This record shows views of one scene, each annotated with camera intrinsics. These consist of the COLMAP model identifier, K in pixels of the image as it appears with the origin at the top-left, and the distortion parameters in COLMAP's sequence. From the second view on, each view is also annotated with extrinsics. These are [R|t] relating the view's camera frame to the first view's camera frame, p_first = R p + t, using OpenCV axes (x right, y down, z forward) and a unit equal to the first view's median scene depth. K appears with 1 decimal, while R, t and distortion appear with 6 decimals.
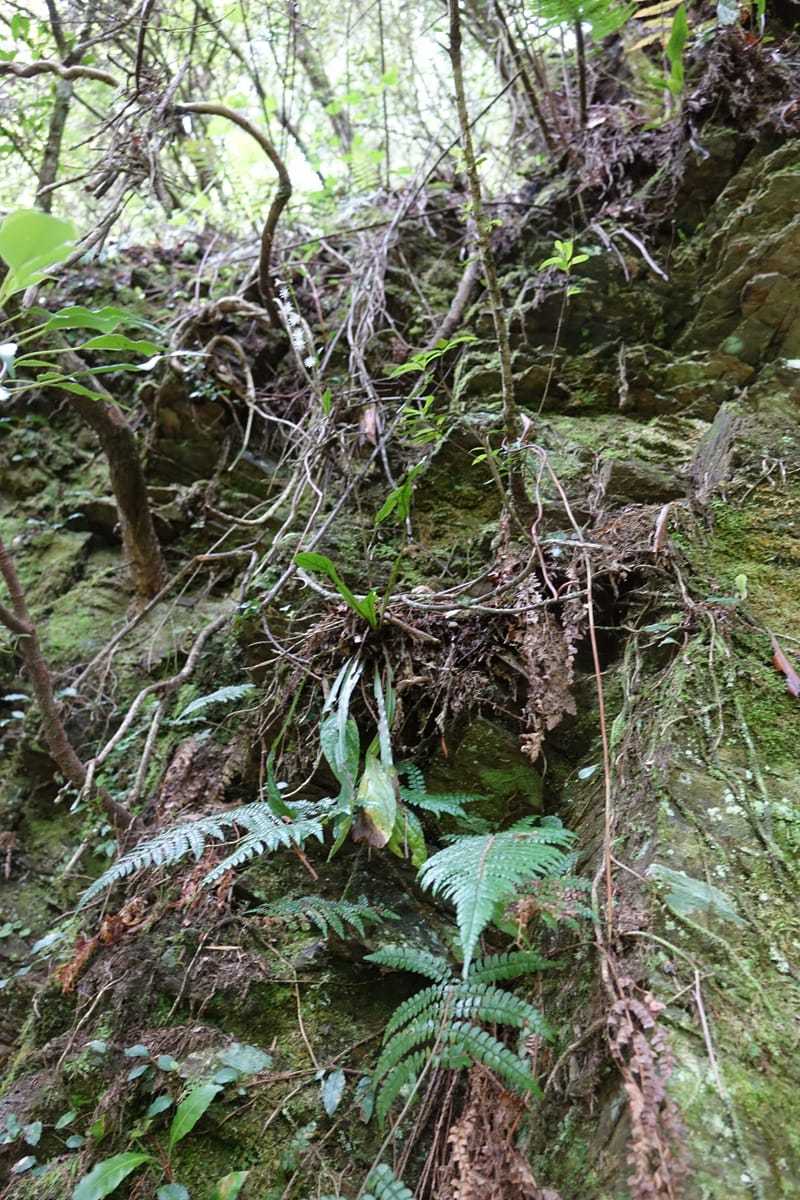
lens RADIAL K [[823.7, 0, 400.0], [0, 823.7, 600.0], [0, 0, 1]] dist [-0.012267, -0.001028]
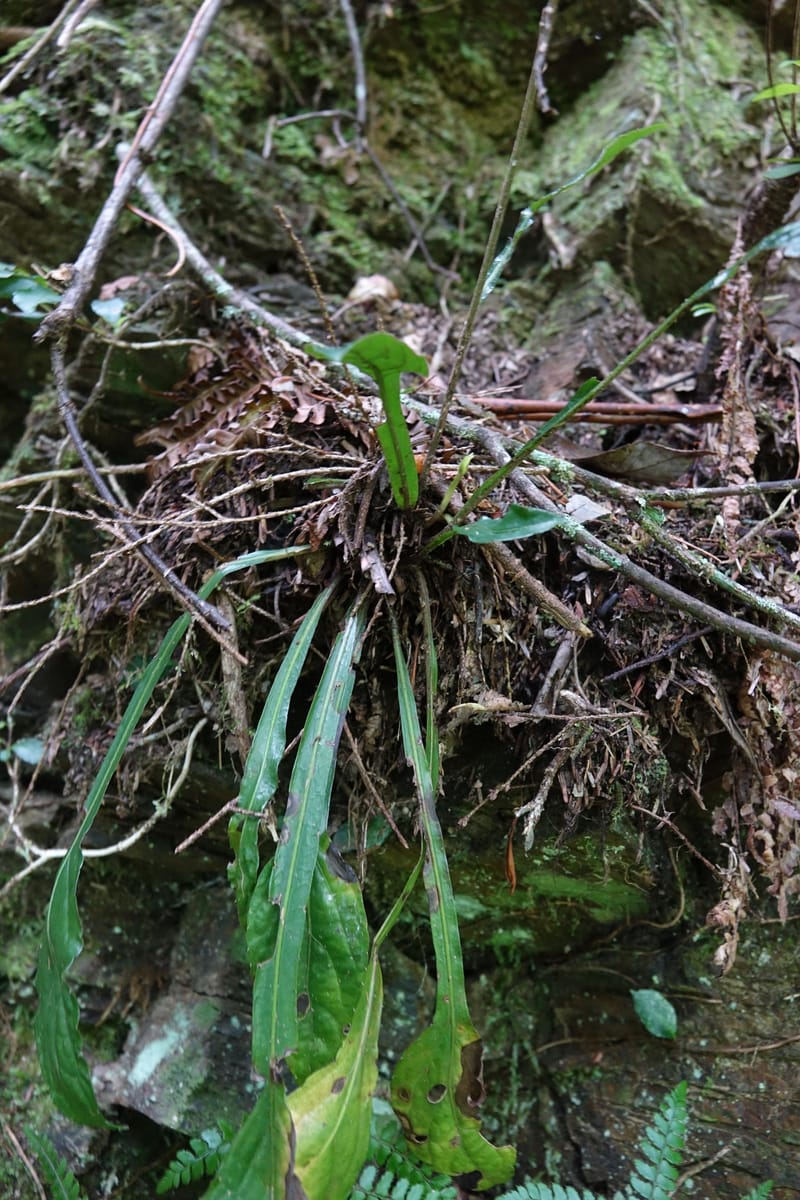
lens RADIAL K [[823.7, 0, 400.0], [0, 823.7, 600.0], [0, 0, 1]] dist [-0.012267, -0.001028]
pose [[0.895154, 0.146257, 0.421081, -0.082136], [-0.337294, 0.839838, 0.425329, -0.040087], [-0.291432, -0.522763, 0.801116, 0.321766]]
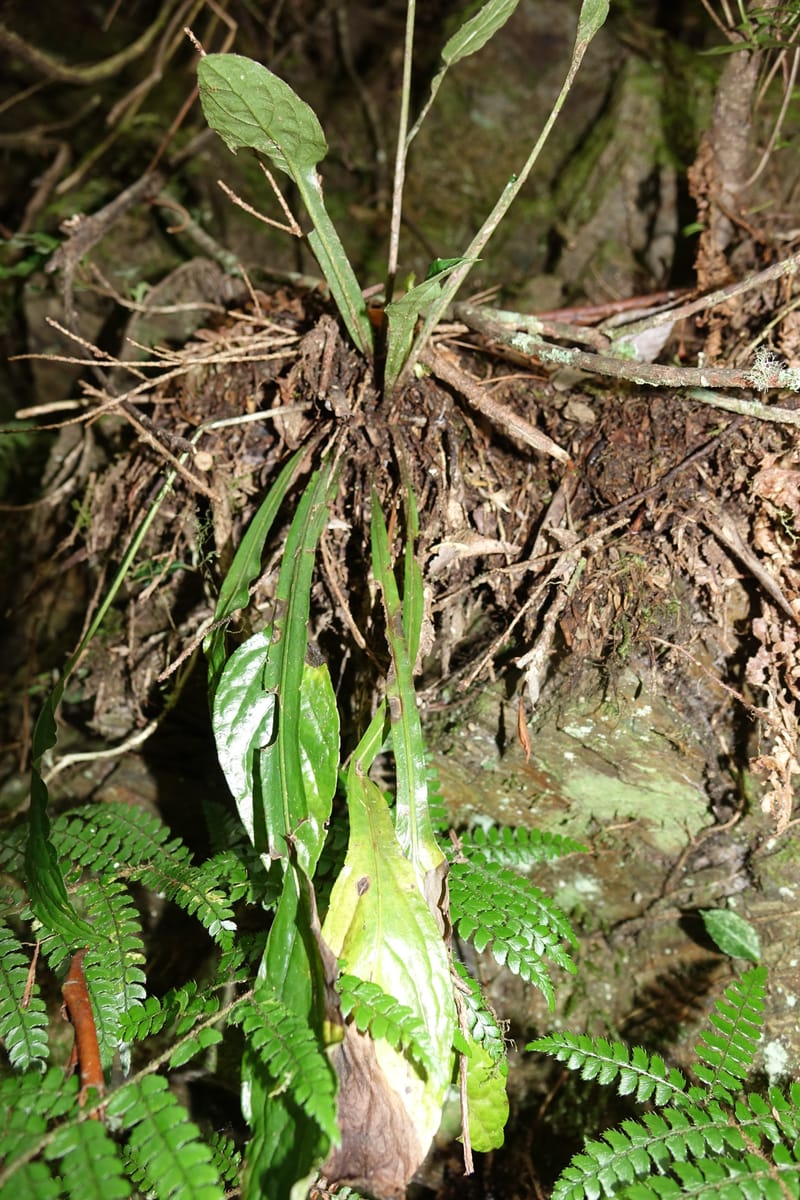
lens RADIAL K [[823.7, 0, 400.0], [0, 823.7, 600.0], [0, 0, 1]] dist [-0.012267, -0.001028]
pose [[0.960911, 0.134001, 0.242268, -0.045088], [-0.203692, 0.934837, 0.290842, 0.007930], [-0.187508, -0.328821, 0.925590, 0.286990]]
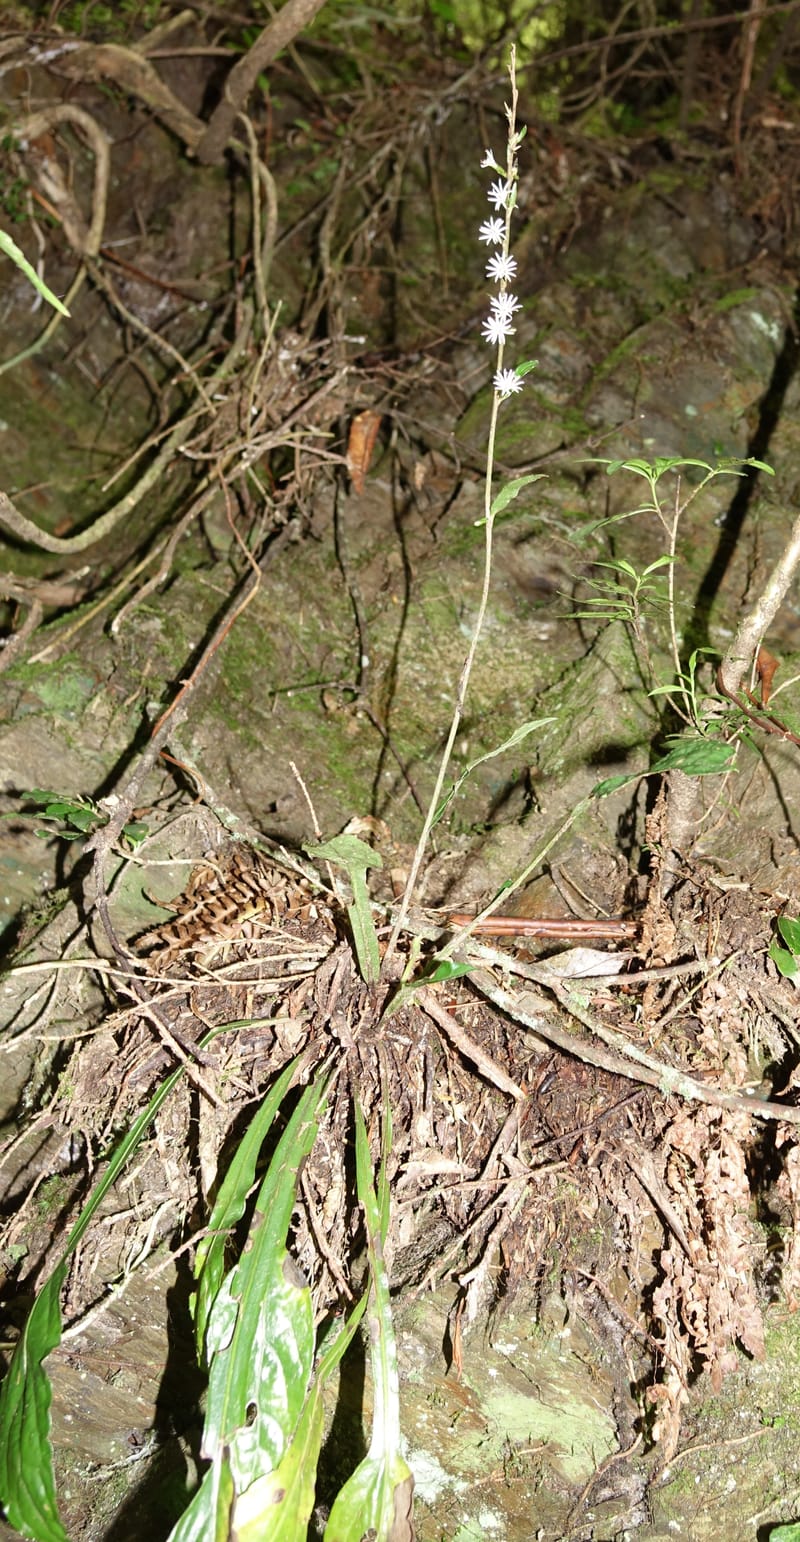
lens RADIAL K [[1190.0, 0, 550.1], [0, 1190.0, 675.6], [0, 0, 1]] dist [0.002499, -0.012652]
pose [[0.848054, 0.364579, 0.384560, -0.116471], [-0.365862, 0.927818, -0.072790, -0.051241], [-0.383339, -0.078966, 0.920226, 0.187340]]
